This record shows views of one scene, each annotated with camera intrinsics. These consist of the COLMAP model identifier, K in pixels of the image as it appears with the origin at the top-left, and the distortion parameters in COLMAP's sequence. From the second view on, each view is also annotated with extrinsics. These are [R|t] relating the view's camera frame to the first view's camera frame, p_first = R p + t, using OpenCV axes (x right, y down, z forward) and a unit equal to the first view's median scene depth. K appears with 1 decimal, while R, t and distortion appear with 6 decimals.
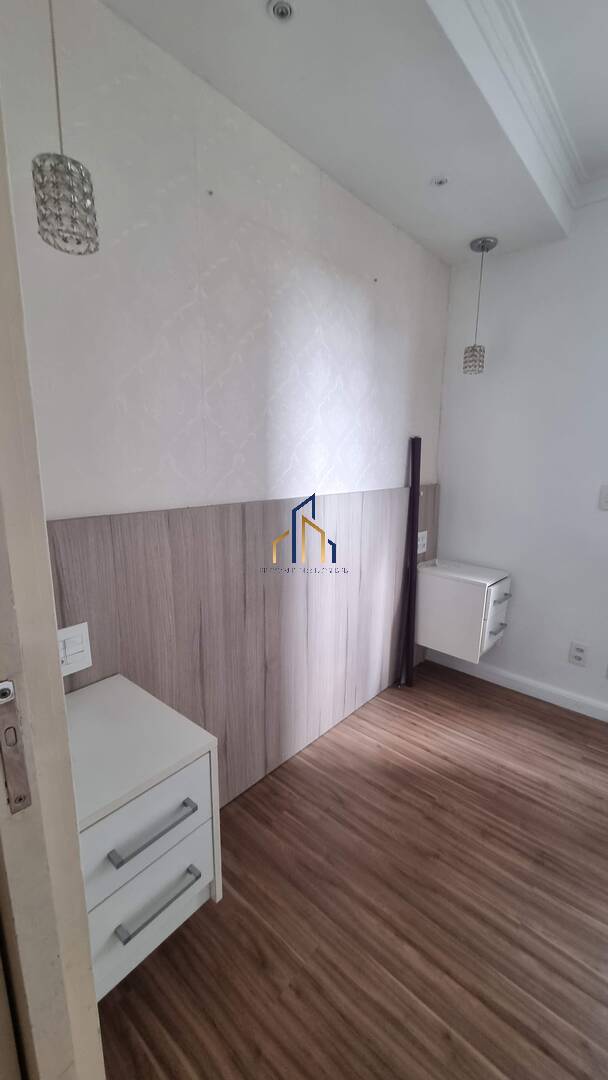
lens RADIAL K [[438.8, 0, 305.2], [0, 438.8, 540.7], [0, 0, 1]] dist [-0.000100, -0.001494]
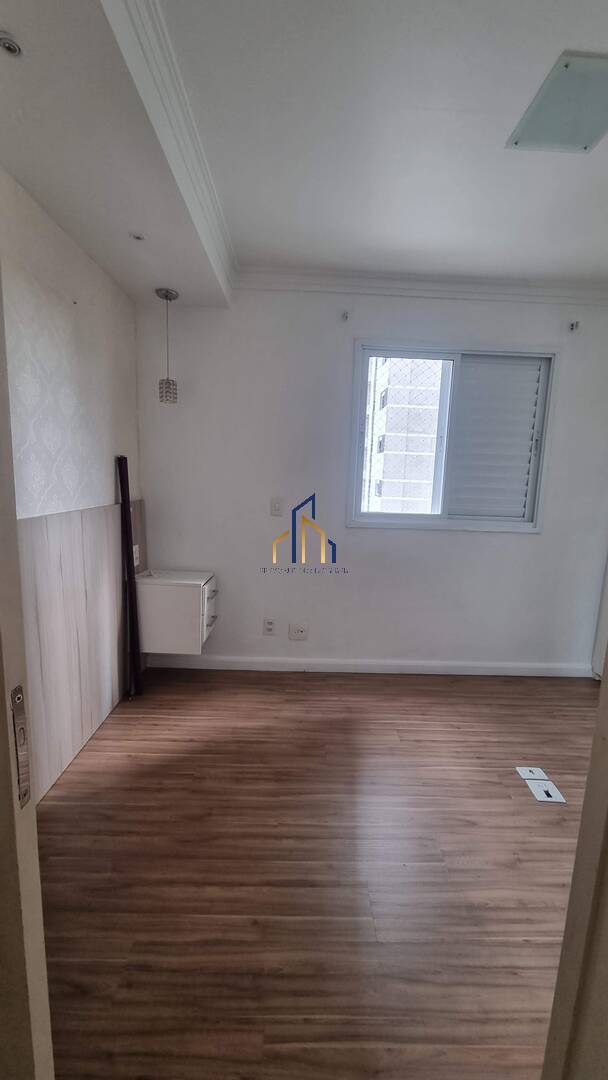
lens RADIAL K [[438.8, 0, 309.2], [0, 438.8, 539.2], [0, 0, 1]] dist [-0.000100, -0.001494]
pose [[0.734873, -0.085582, 0.672784, -0.184504], [0.107106, 0.994202, 0.009479, -0.001160], [-0.669695, 0.065093, 0.739778, -0.083772]]
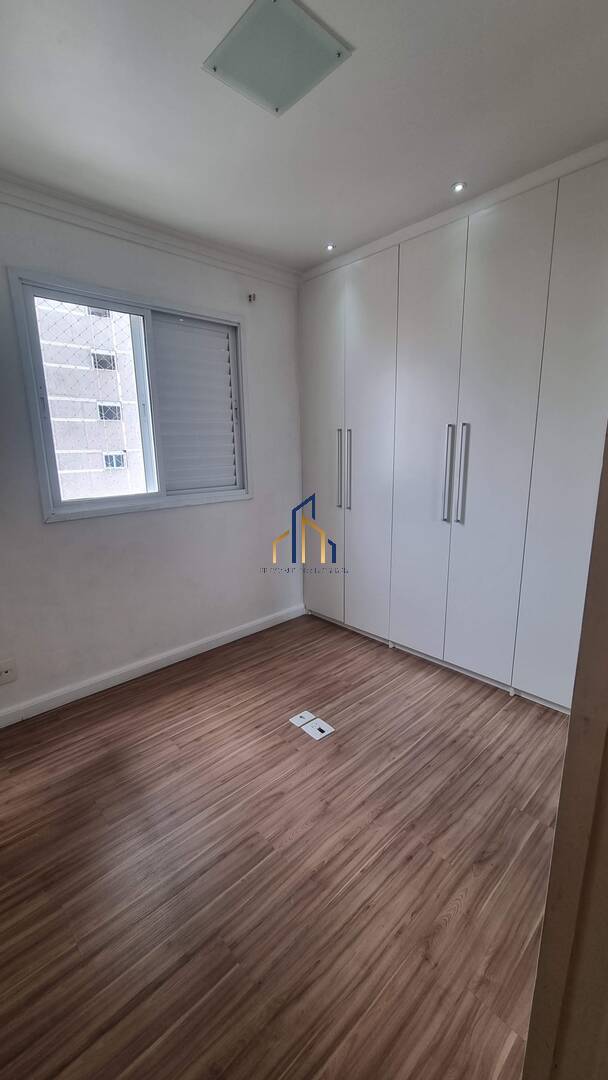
lens RADIAL K [[438.8, 0, 306.4], [0, 438.8, 539.0], [0, 0, 1]] dist [-0.000100, -0.001494]
pose [[0.095390, -0.224998, 0.969679, -0.145463], [0.213864, 0.956006, 0.200787, -0.061501], [-0.972195, 0.188226, 0.139313, 0.121801]]
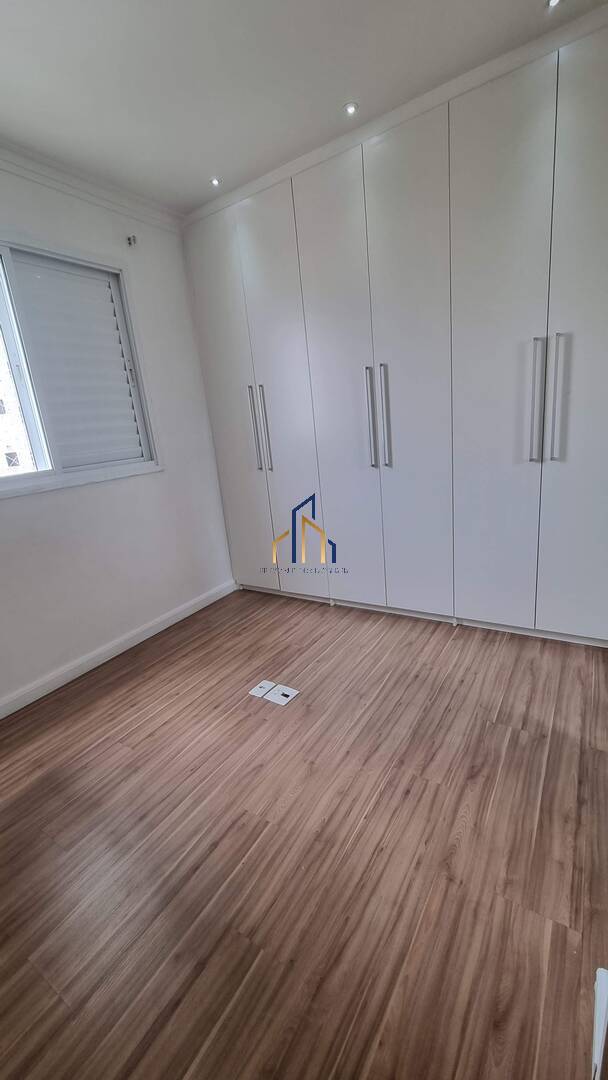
lens RADIAL K [[438.8, 0, 306.1], [0, 438.8, 540.4], [0, 0, 1]] dist [-0.000100, -0.001494]
pose [[-0.153303, -0.254220, 0.954919, -0.089787], [0.288054, 0.912878, 0.289272, 0.006338], [-0.945263, 0.319414, -0.066718, 0.240291]]
